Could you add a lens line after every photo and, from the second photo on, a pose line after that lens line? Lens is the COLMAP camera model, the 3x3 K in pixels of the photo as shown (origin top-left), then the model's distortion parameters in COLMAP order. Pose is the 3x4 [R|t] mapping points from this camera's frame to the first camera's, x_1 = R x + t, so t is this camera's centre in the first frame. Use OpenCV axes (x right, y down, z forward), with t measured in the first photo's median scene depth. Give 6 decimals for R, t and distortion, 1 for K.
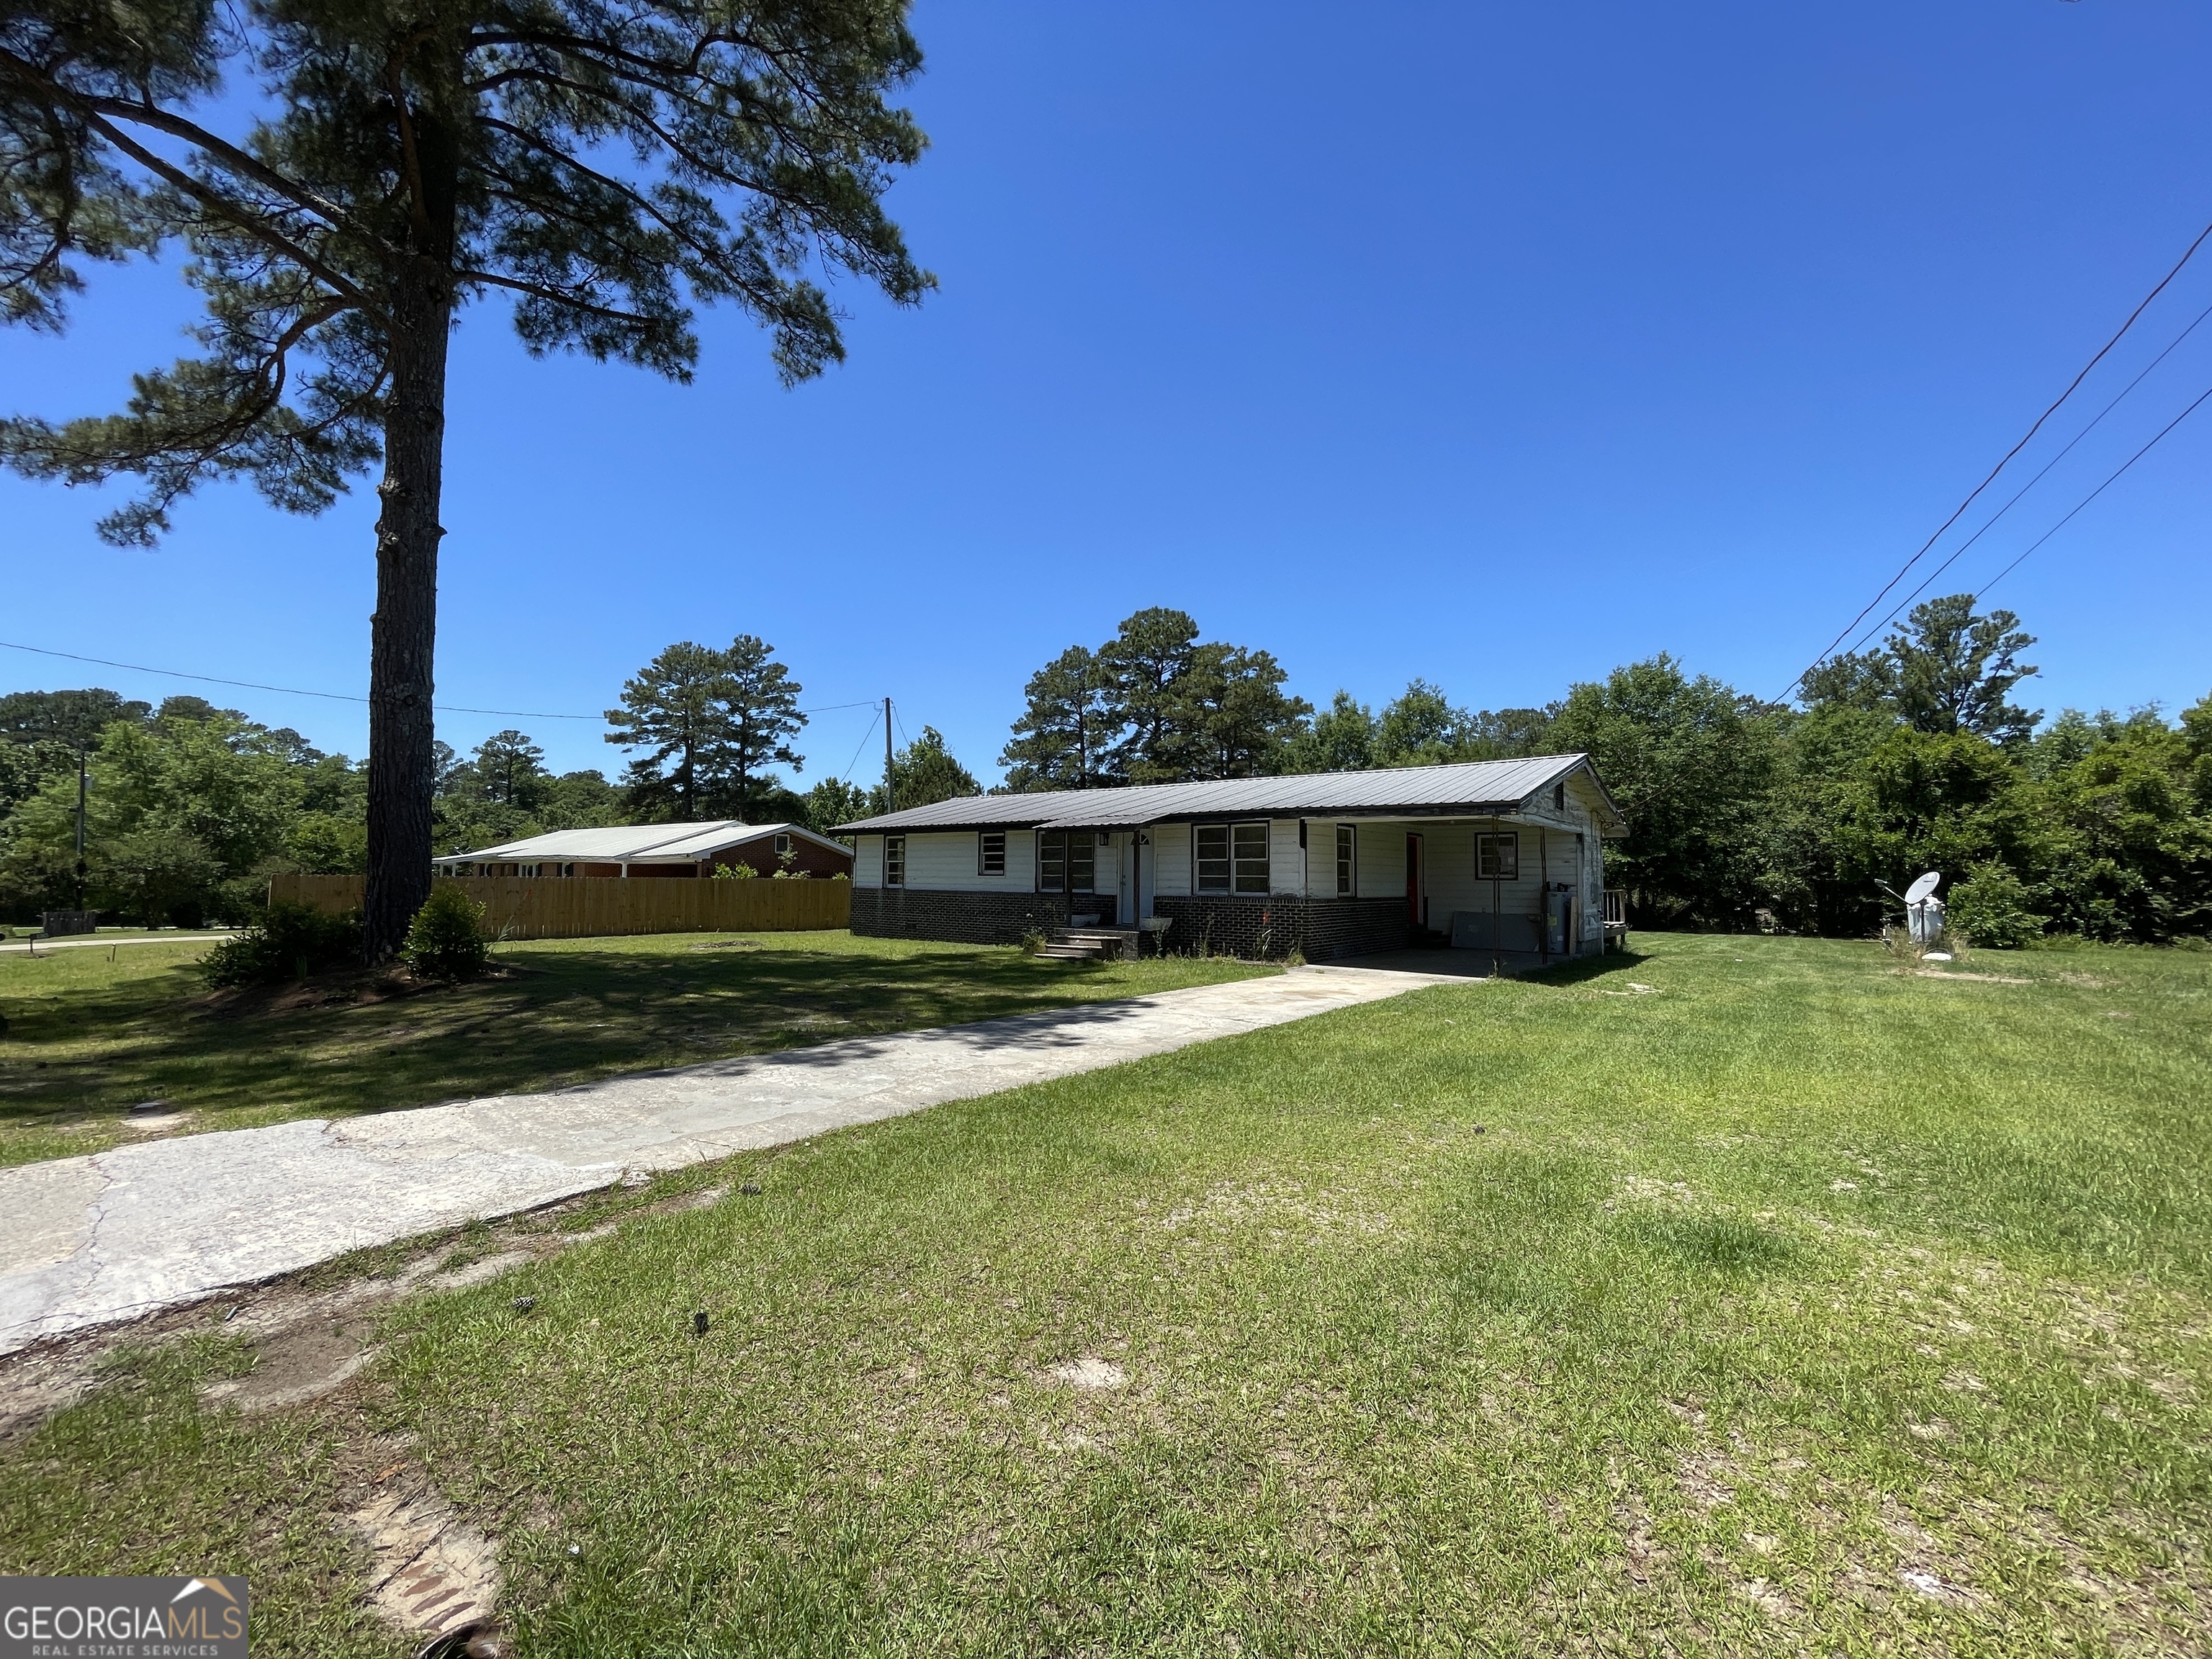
lens RADIAL K [[902.3, 0, 1097.6], [0, 902.3, 840.2], [0, 0, 1]] dist [-0.004053, -0.000311]
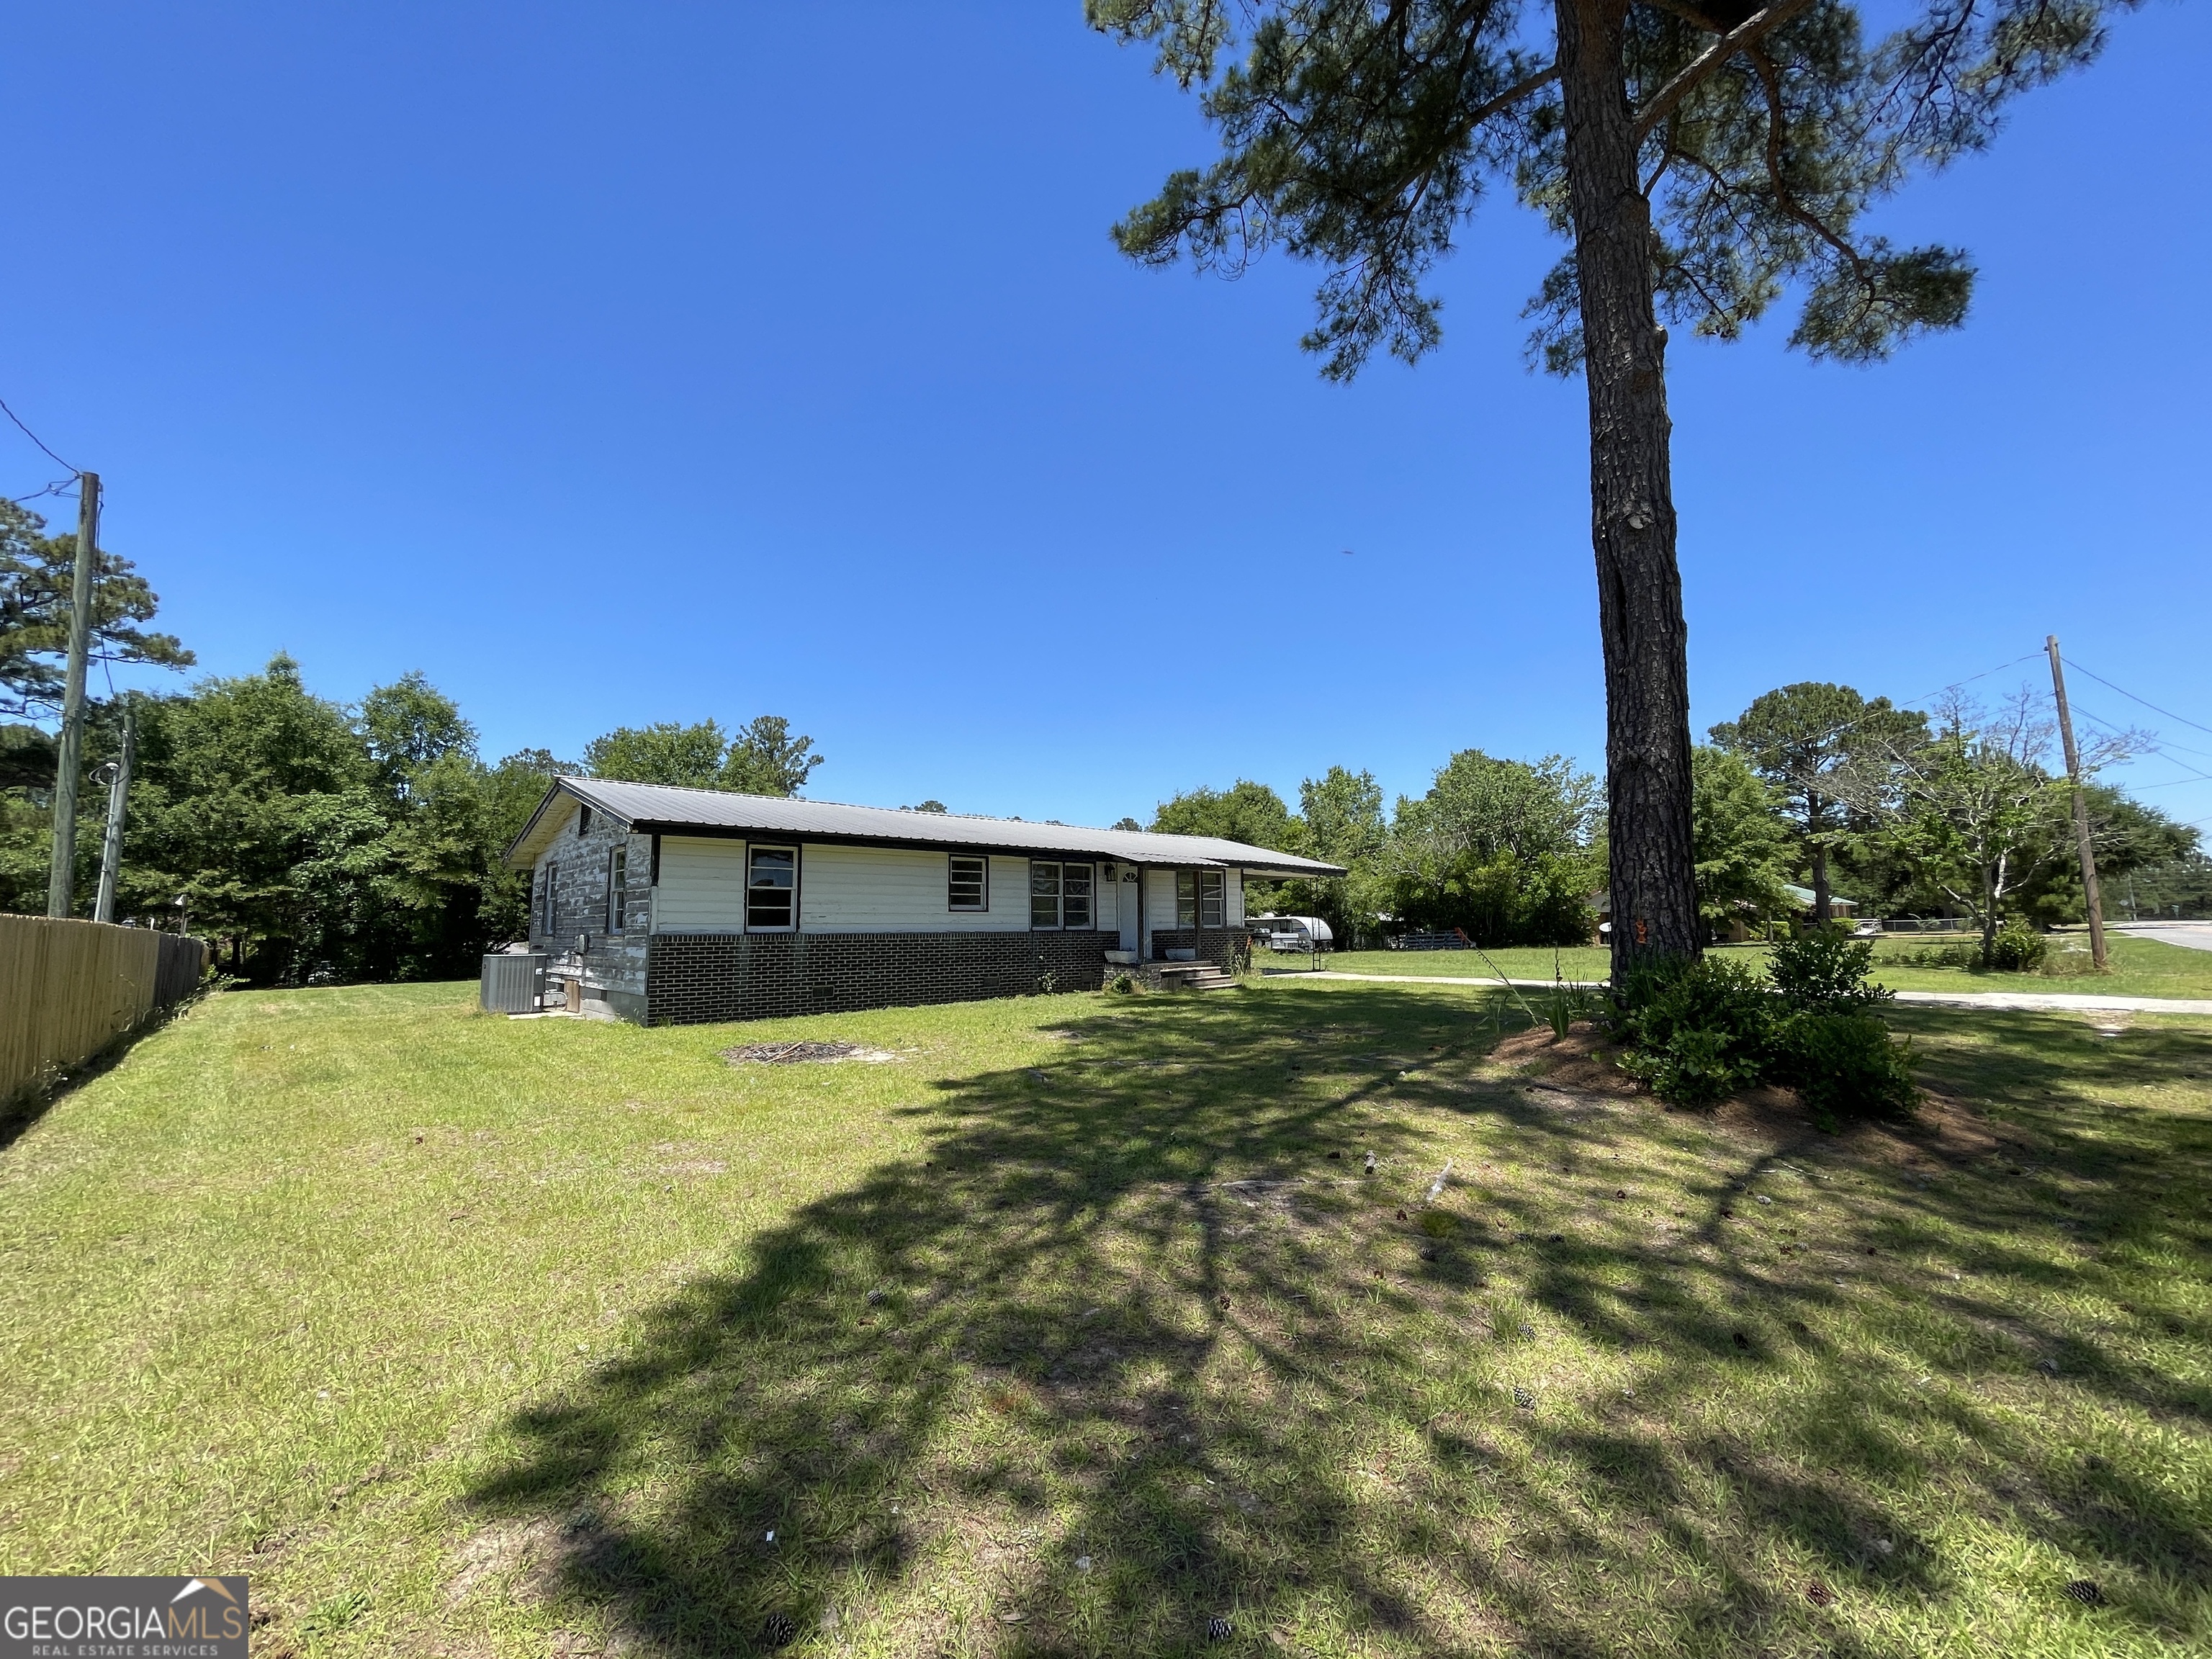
lens RADIAL K [[896.7, 0, 1102.9], [0, 896.7, 831.9], [0, 0, 1]] dist [-0.000602, -0.000012]
pose [[0.137006, 0.092858, 0.986208, -0.429207], [-0.031597, 0.995500, -0.089343, 0.017783], [-0.990066, -0.018920, 0.139324, 0.382883]]
